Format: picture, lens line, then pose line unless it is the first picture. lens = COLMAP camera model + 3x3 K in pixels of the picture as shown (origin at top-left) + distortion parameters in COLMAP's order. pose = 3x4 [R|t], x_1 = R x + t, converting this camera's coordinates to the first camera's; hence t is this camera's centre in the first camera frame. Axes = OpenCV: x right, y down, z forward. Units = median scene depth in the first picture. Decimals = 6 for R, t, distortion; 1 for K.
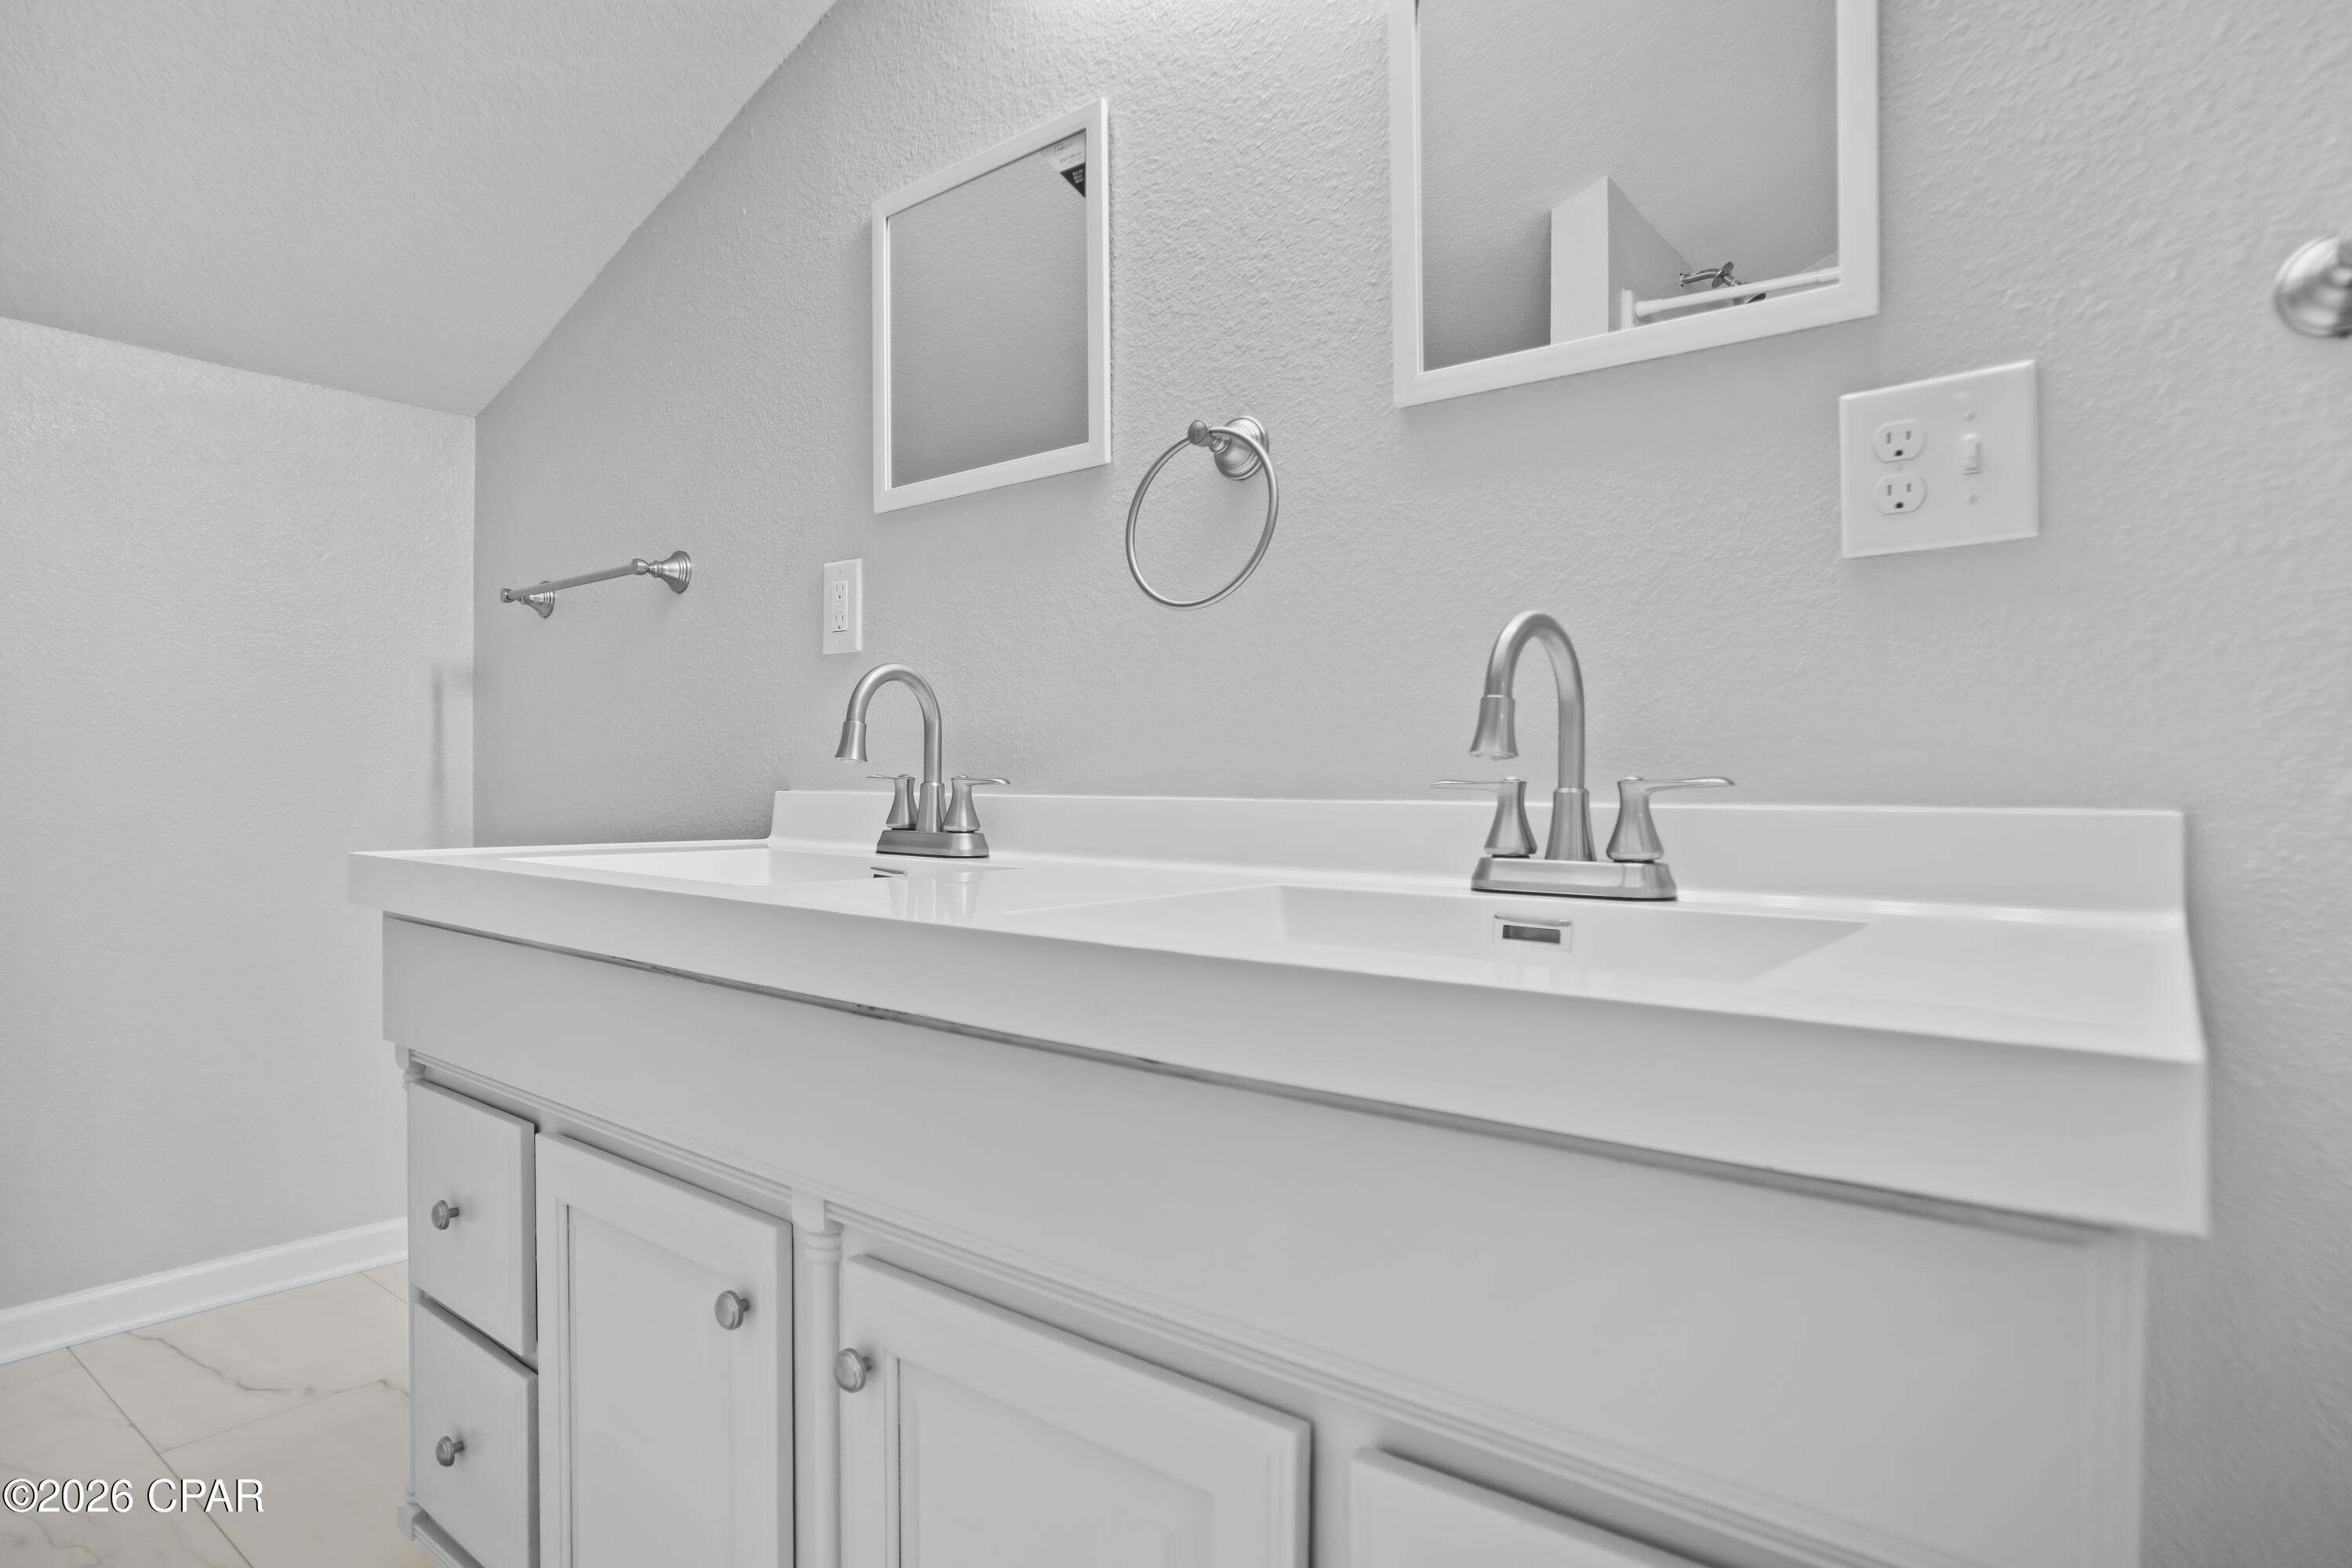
lens RADIAL K [[1315.7, 0, 1194.9], [0, 1315.7, 793.3], [0, 0, 1]] dist [-0.056108, 0.033909]
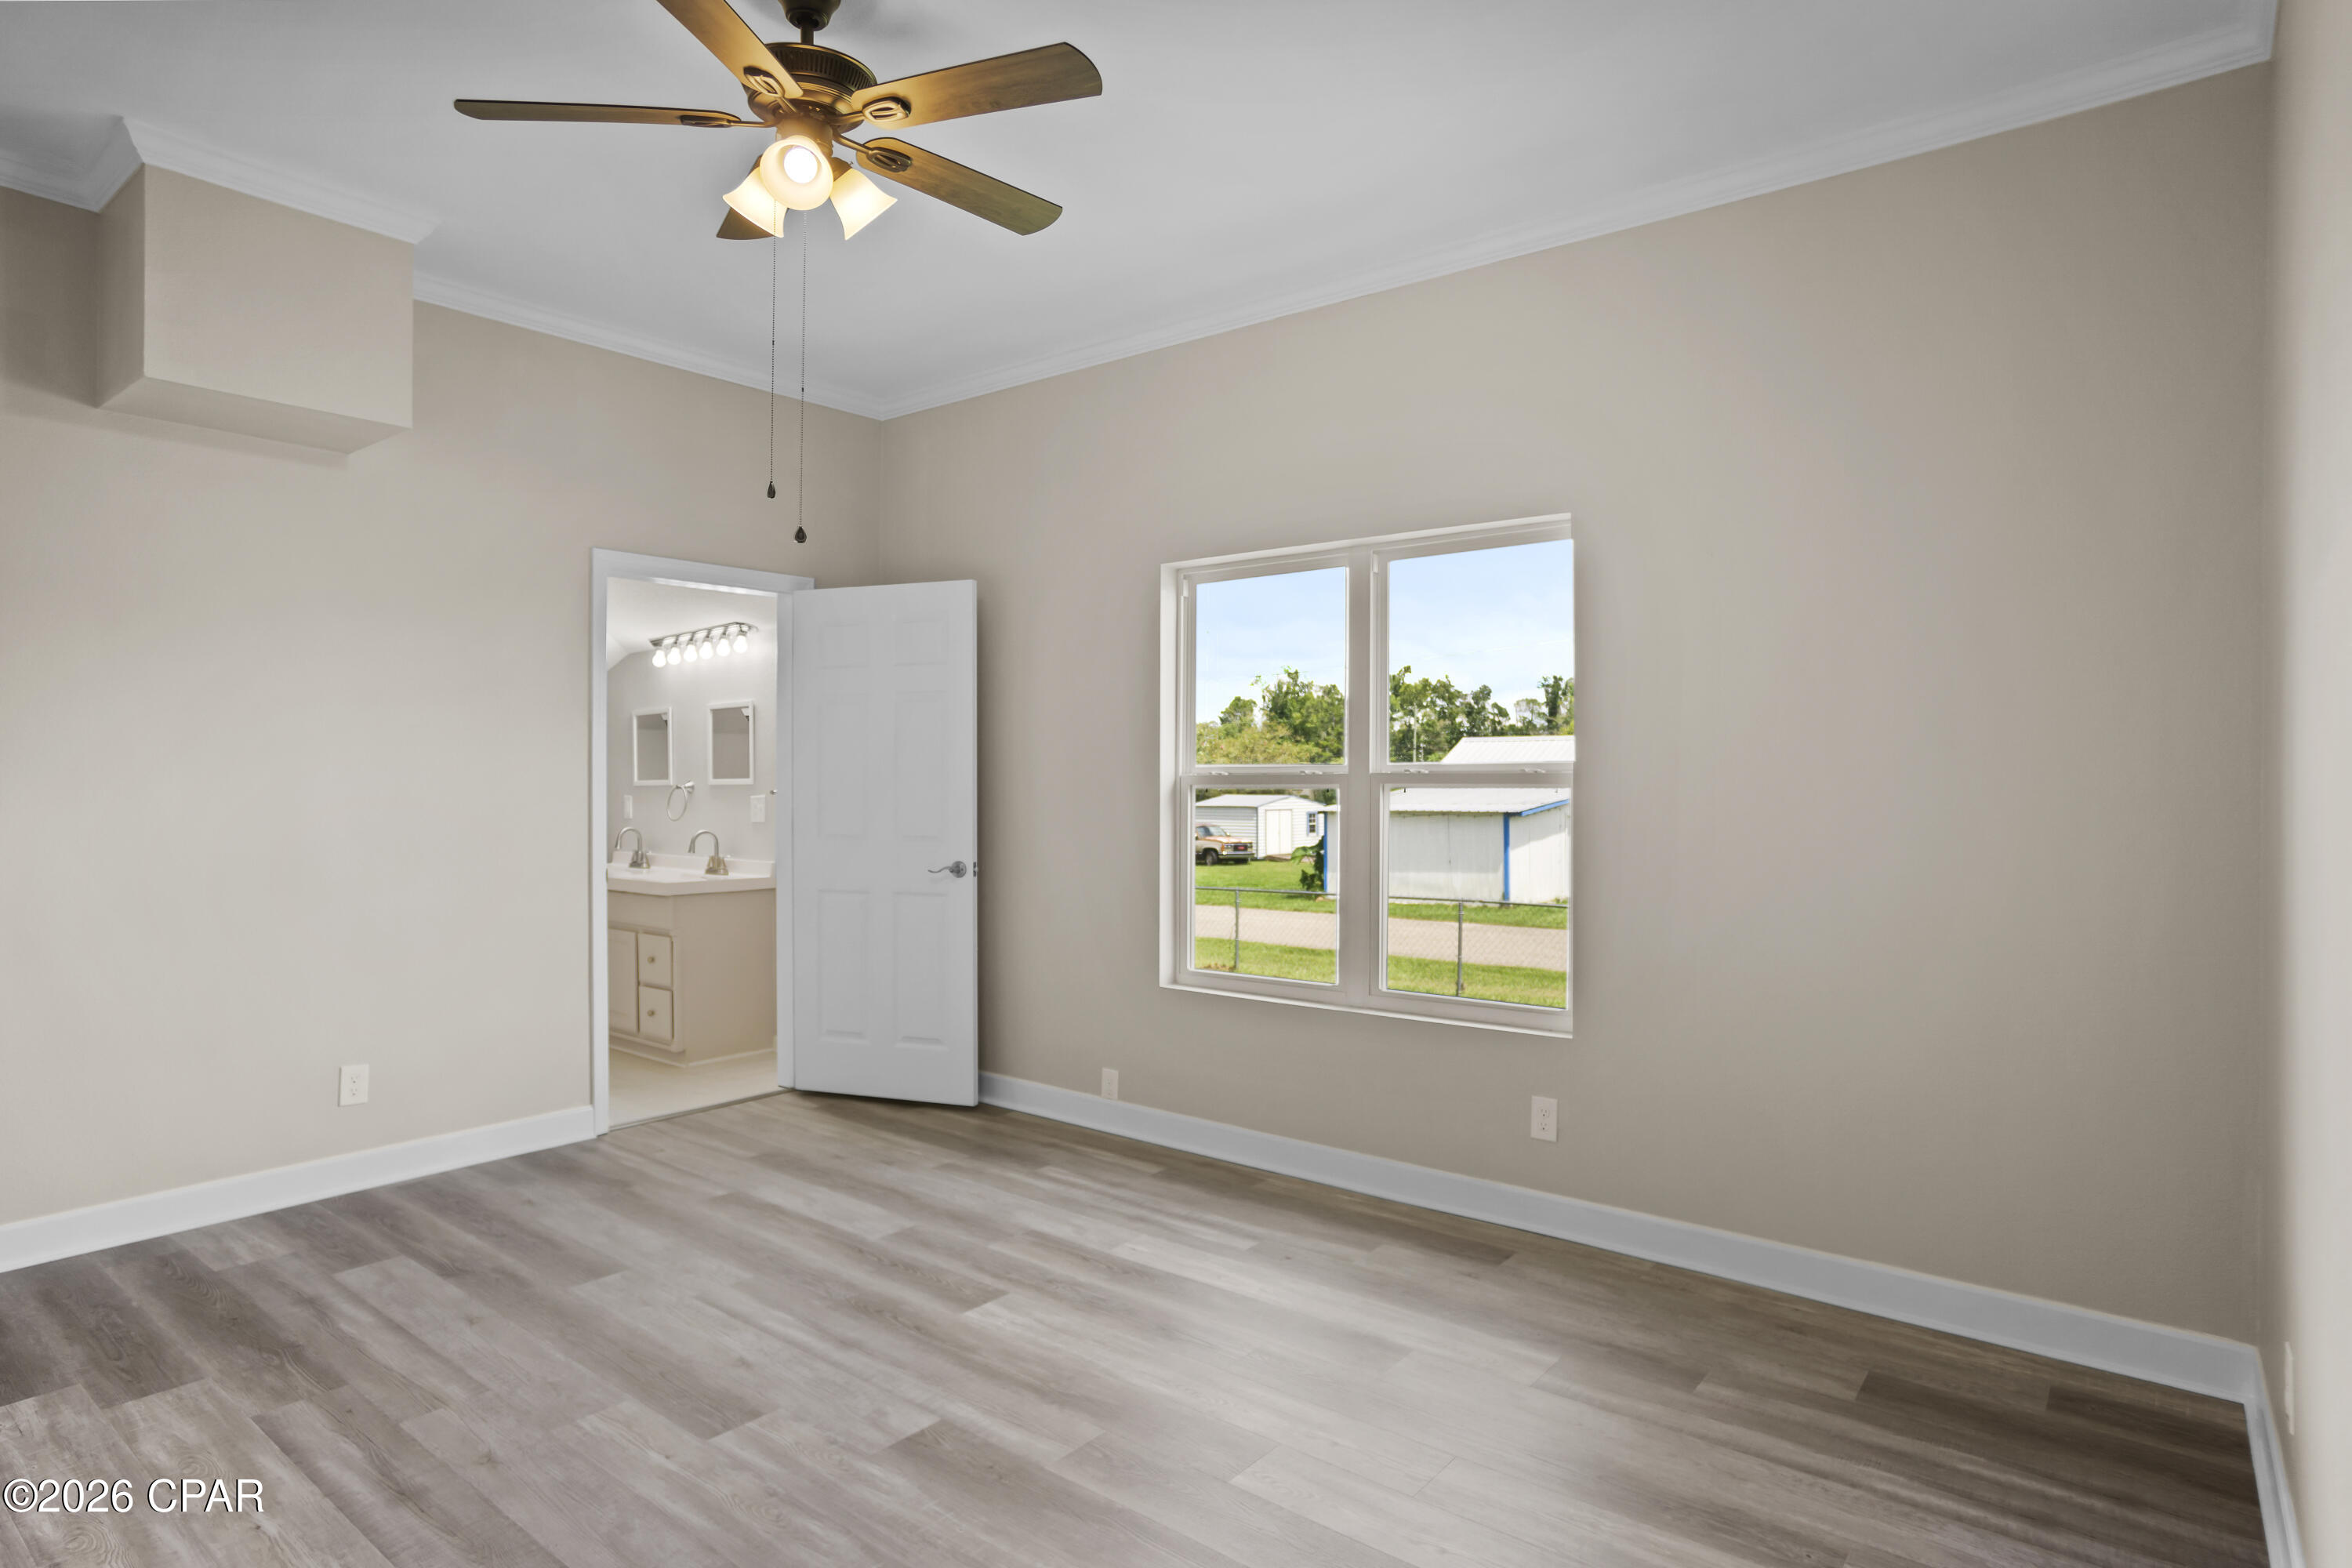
lens RADIAL K [[1315.7, 0, 1228.5], [0, 1315.7, 783.9], [0, 0, 1]] dist [-0.056108, 0.033909]
pose [[0.999944, -0.008867, -0.005699, 1.998725], [0.008873, 0.999960, 0.000984, -0.242365], [0.005690, -0.001034, 0.999983, -3.765933]]
